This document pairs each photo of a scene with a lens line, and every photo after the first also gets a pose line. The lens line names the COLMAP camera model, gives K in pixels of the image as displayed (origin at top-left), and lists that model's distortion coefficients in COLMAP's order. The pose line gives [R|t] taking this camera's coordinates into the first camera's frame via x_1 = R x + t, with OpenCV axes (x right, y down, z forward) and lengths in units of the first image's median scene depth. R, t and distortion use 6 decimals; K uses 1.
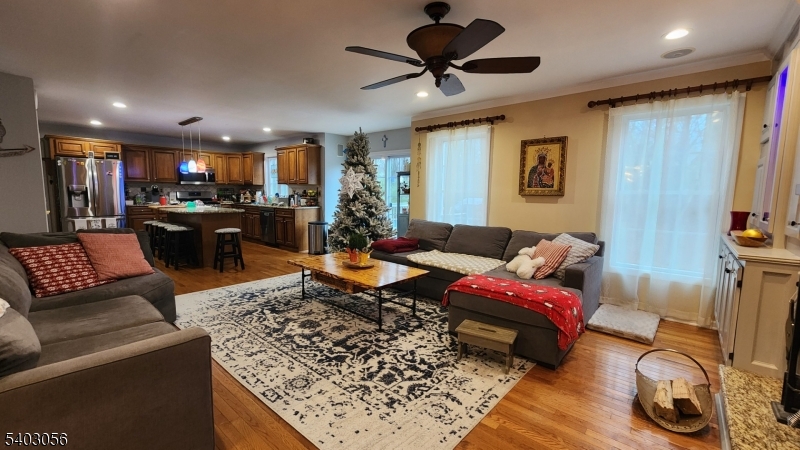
lens RADIAL K [[328.4, 0, 396.8], [0, 328.4, 227.9], [0, 0, 1]] dist [-0.004711, 0.000330]
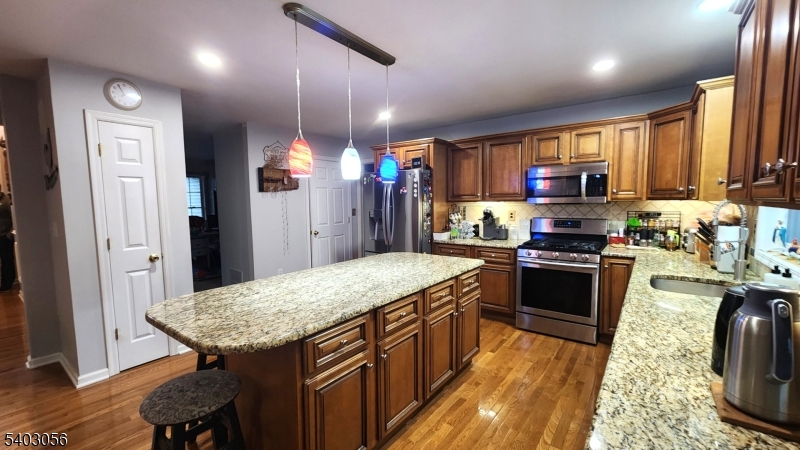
lens RADIAL K [[330.5, 0, 397.3], [0, 330.5, 225.8], [0, 0, 1]] dist [0.002428, 0.000832]
pose [[0.073763, 0.062940, -0.995288, -0.427989], [-0.097965, 0.993637, 0.055575, -0.252557], [0.992453, 0.093403, 0.079459, 1.786626]]
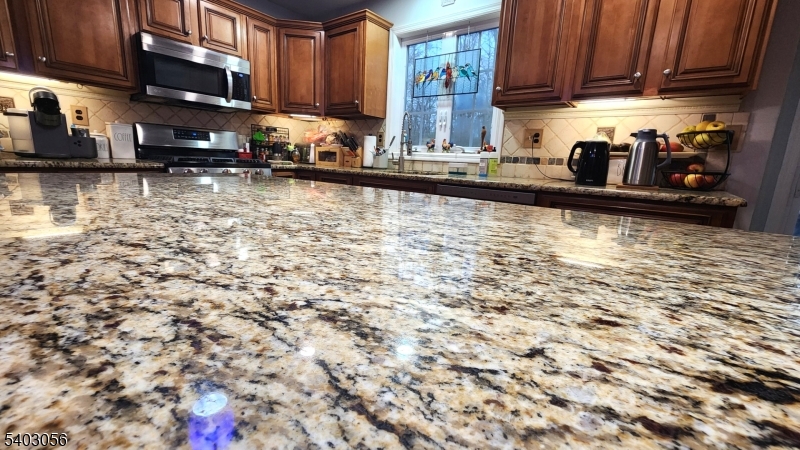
lens RADIAL K [[330.5, 0, 397.5], [0, 330.5, 222.9], [0, 0, 1]] dist [0.002428, 0.000832]
pose [[0.997744, 0.021692, 0.063526, -1.033600], [-0.026733, 0.996468, 0.079601, -0.114818], [-0.061575, -0.081119, 0.994801, 1.577630]]
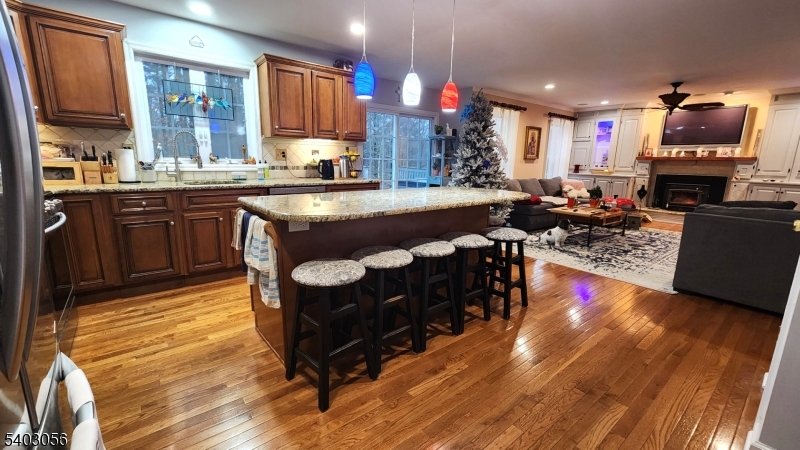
lens RADIAL K [[330.5, 0, 395.2], [0, 330.5, 226.0], [0, 0, 1]] dist [0.002428, 0.000832]
pose [[0.182193, -0.206116, 0.961417, -1.796398], [0.090346, 0.977155, 0.192369, -0.184830], [-0.979103, 0.051812, 0.196653, 1.653868]]
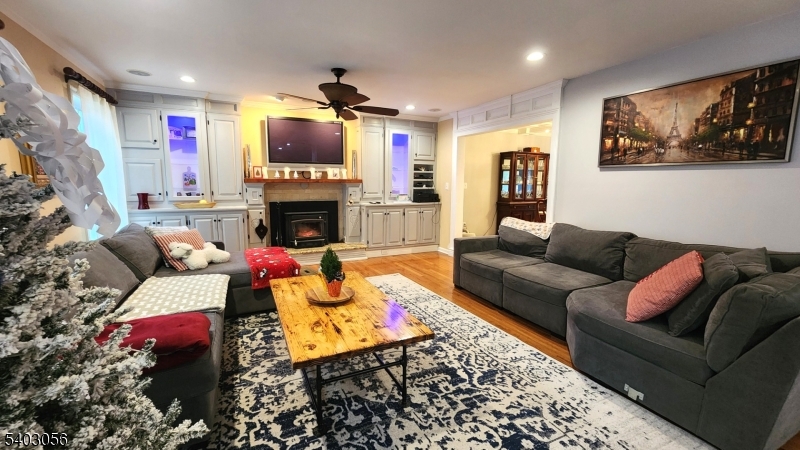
lens RADIAL K [[330.5, 0, 397.1], [0, 330.5, 226.3], [0, 0, 1]] dist [0.002428, 0.000832]
pose [[-0.924437, -0.072103, 0.374457, -0.504538], [0.021434, 0.970585, 0.239803, -0.195029], [-0.380733, 0.229709, -0.895699, 1.583938]]
